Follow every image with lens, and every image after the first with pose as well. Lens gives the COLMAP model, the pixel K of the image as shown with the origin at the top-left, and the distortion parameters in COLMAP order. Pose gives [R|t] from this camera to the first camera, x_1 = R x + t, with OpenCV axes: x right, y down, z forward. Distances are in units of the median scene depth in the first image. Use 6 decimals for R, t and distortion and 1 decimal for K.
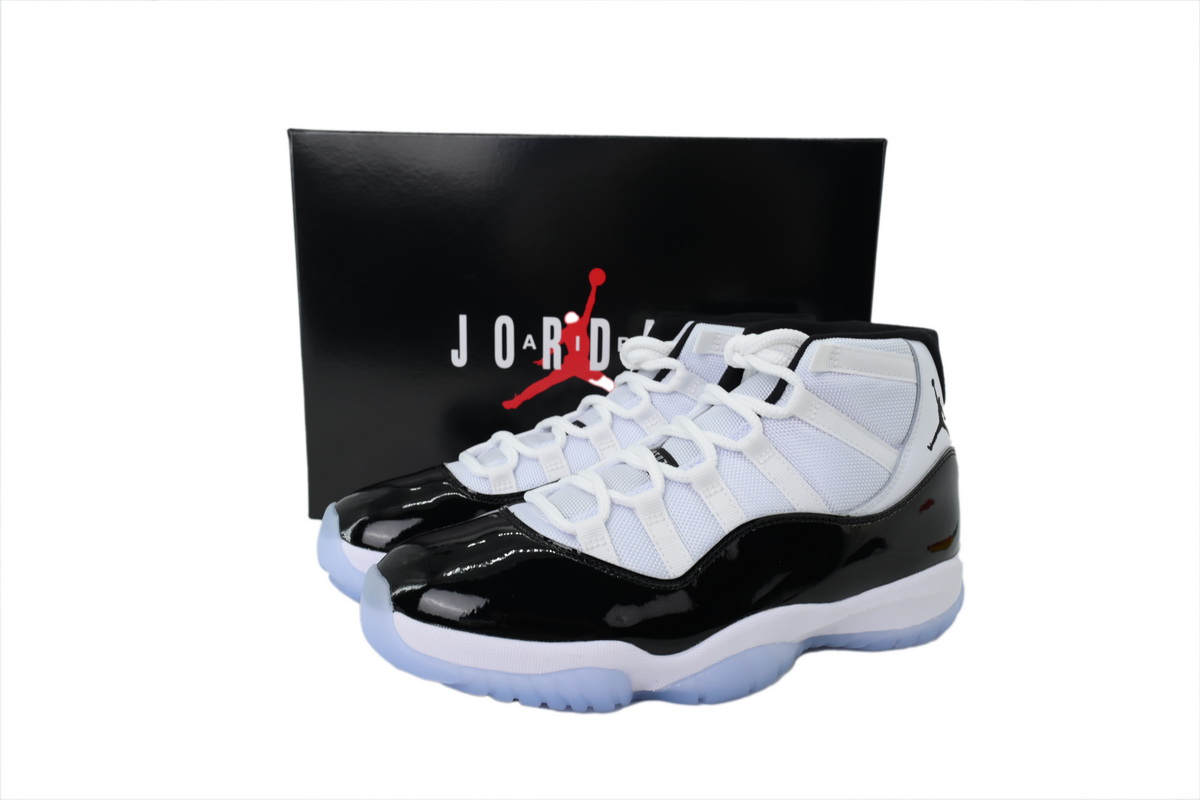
lens RADIAL K [[936.7, 0, 600.0], [0, 936.7, 400.0], [0, 0, 1]] dist [-0.001585, 0.000174]
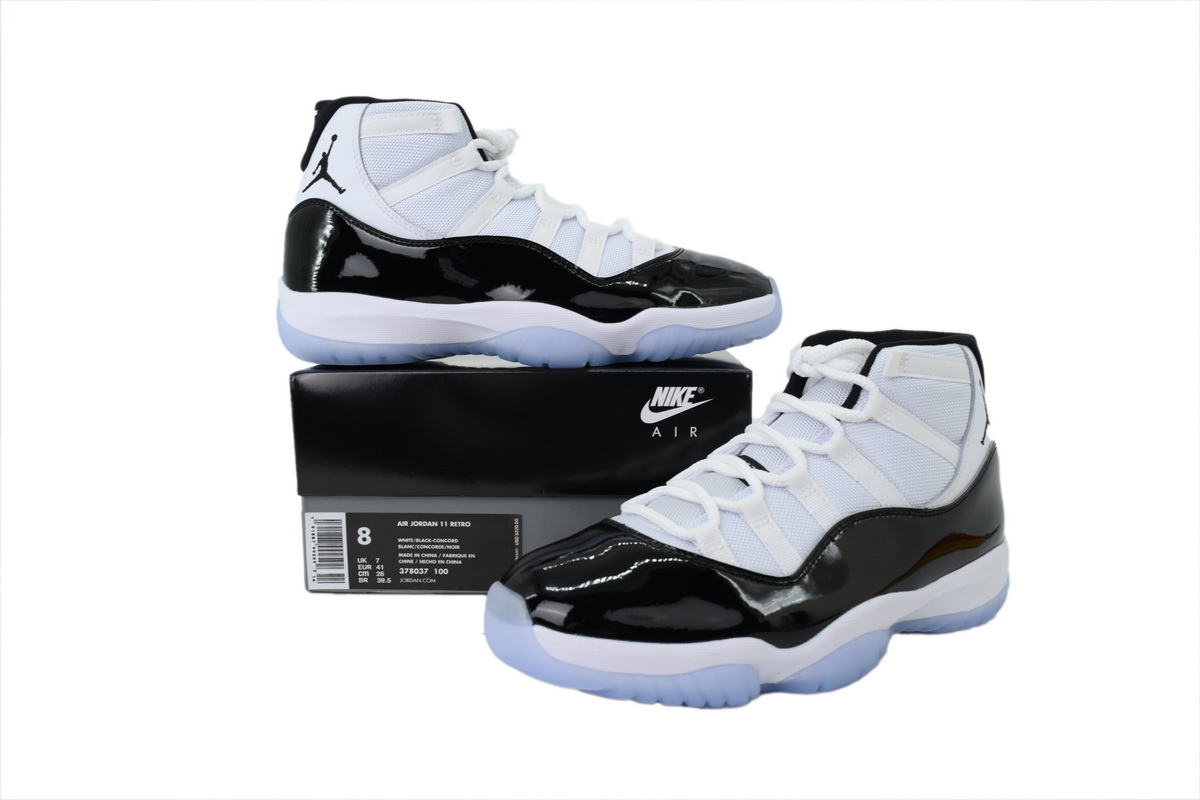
lens RADIAL K [[936.7, 0, 600.0], [0, 936.7, 400.0], [0, 0, 1]] dist [-0.001585, 0.000174]
pose [[0.992031, -0.044103, 0.118020, -0.229991], [0.046243, 0.998811, -0.015450, -0.002479], [-0.117199, 0.020784, 0.992891, -0.034477]]
